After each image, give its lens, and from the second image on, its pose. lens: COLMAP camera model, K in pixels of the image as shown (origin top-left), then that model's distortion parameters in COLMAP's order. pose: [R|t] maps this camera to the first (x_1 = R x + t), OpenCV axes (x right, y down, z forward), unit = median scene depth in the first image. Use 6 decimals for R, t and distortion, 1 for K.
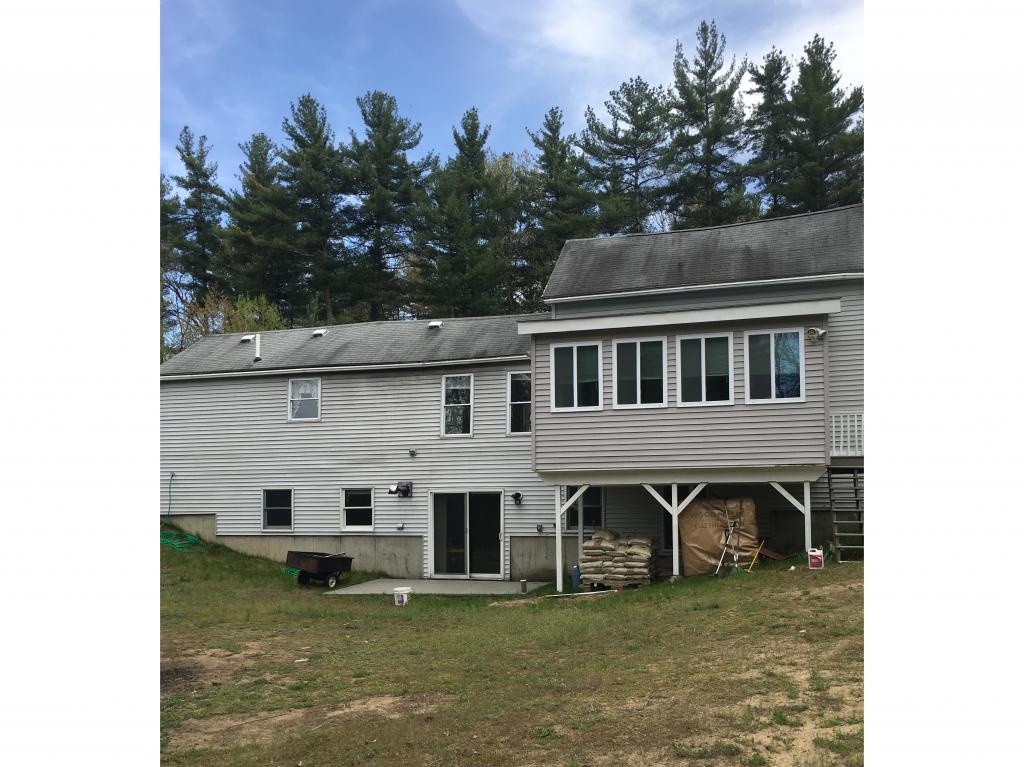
lens RADIAL K [[1285.9, 0, 511.7], [0, 1285.9, 381.9], [0, 0, 1]] dist [-0.008295, 0.000000]
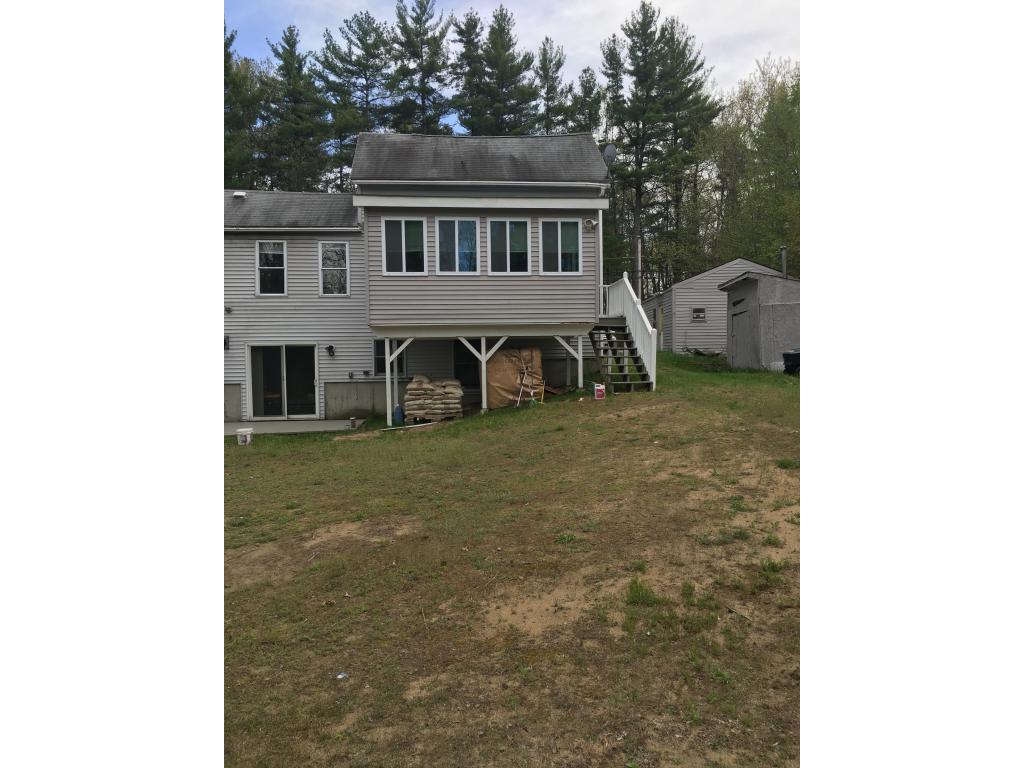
lens RADIAL K [[851.0, 0, 514.9], [0, 851.0, 388.6], [0, 0, 1]] dist [0.007868, -0.053069]
pose [[0.853084, -0.017557, 0.521478, -0.255914], [-0.038572, 0.994577, 0.096585, 0.043714], [-0.520346, -0.102509, 0.847781, 0.248714]]
